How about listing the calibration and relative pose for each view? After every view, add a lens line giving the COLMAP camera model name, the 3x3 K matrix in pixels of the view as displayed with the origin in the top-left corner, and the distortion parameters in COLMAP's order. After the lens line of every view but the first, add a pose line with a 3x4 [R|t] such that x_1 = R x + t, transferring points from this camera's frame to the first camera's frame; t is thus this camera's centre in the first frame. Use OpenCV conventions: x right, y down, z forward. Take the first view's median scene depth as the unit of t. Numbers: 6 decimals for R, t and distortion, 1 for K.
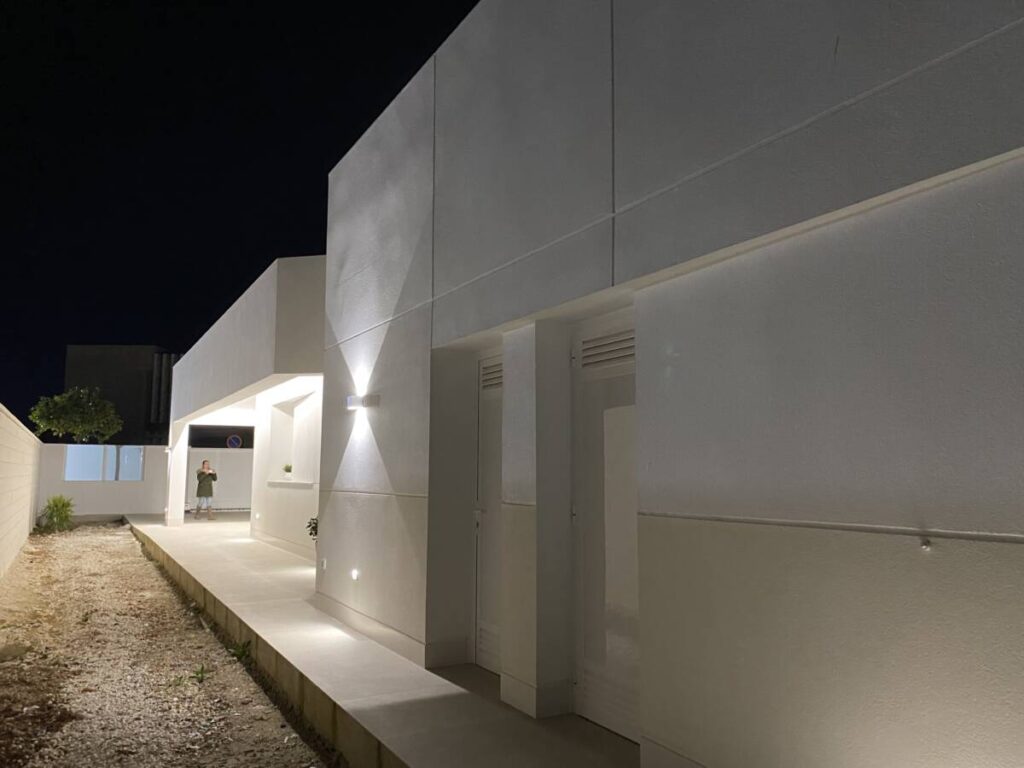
lens RADIAL K [[777.9, 0, 512.0], [0, 777.9, 384.0], [0, 0, 1]] dist [0.070099, -0.106267]
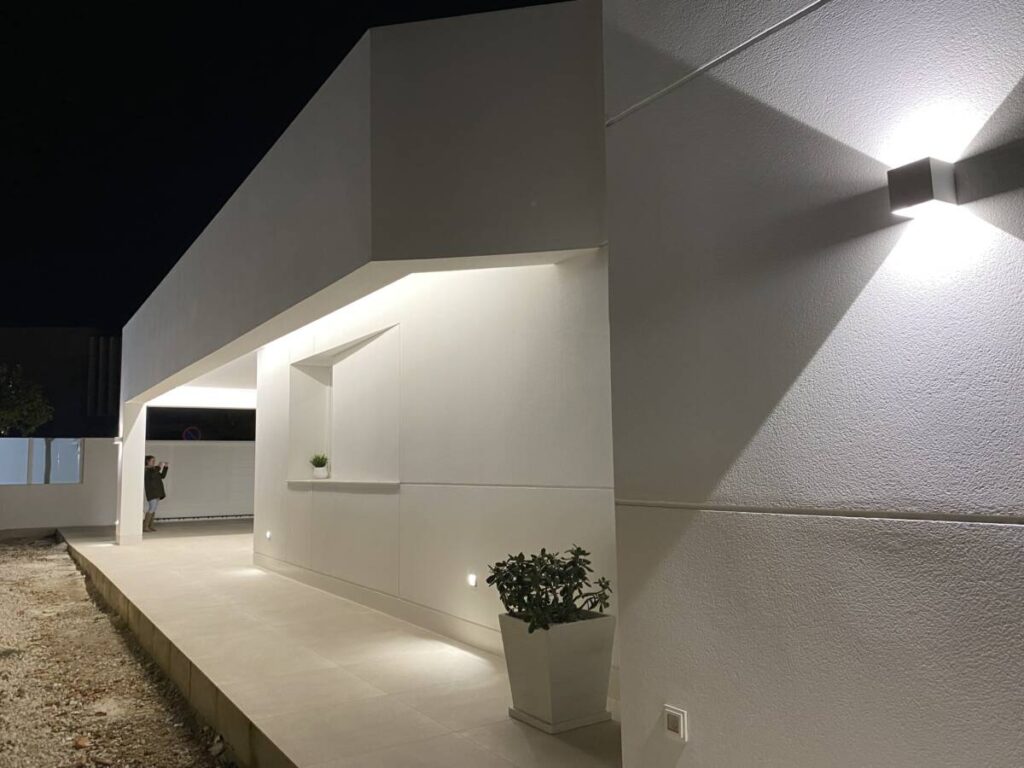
lens RADIAL K [[783.4, 0, 512.0], [0, 783.4, 384.0], [0, 0, 1]] dist [0.006759, -0.003510]
pose [[0.997469, -0.014945, 0.069507, -0.122633], [0.014260, 0.999845, 0.010338, 0.028818], [-0.069651, -0.009320, 0.997528, 0.247420]]
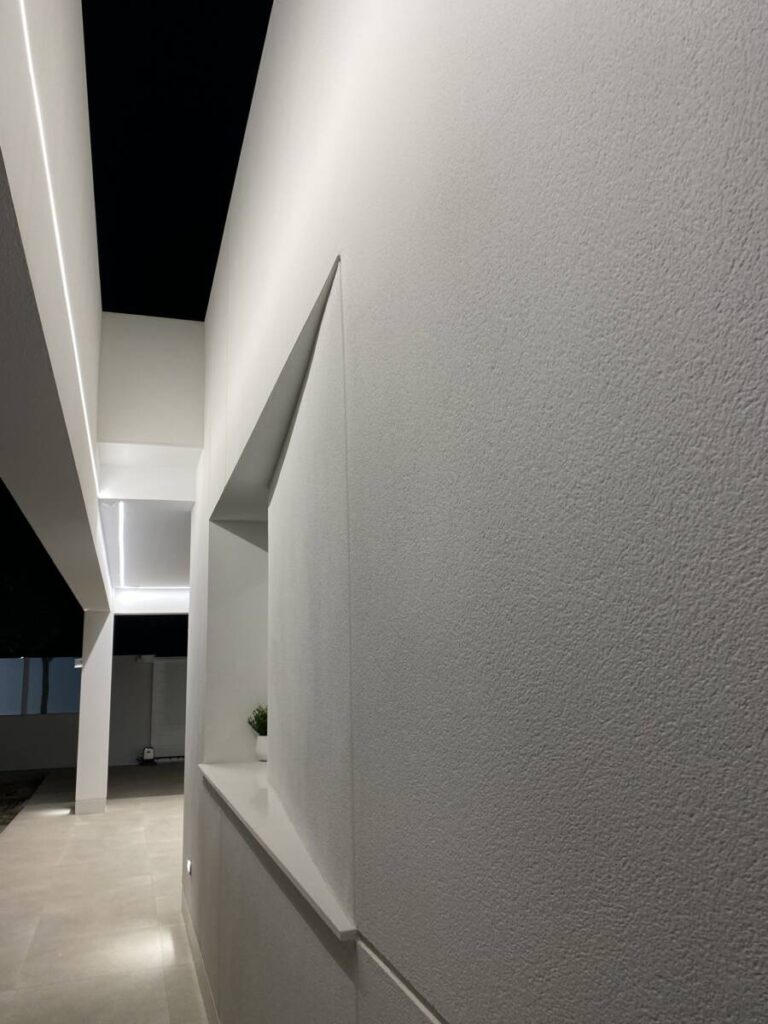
lens RADIAL K [[777.9, 0, 384.0], [0, 777.9, 512.0], [0, 0, 1]] dist [0.070099, -0.106267]
pose [[0.981206, -0.073903, -0.178252, -0.130468], [0.058285, 0.994114, -0.091322, 0.042775], [0.183952, 0.079217, 0.979738, 0.510929]]
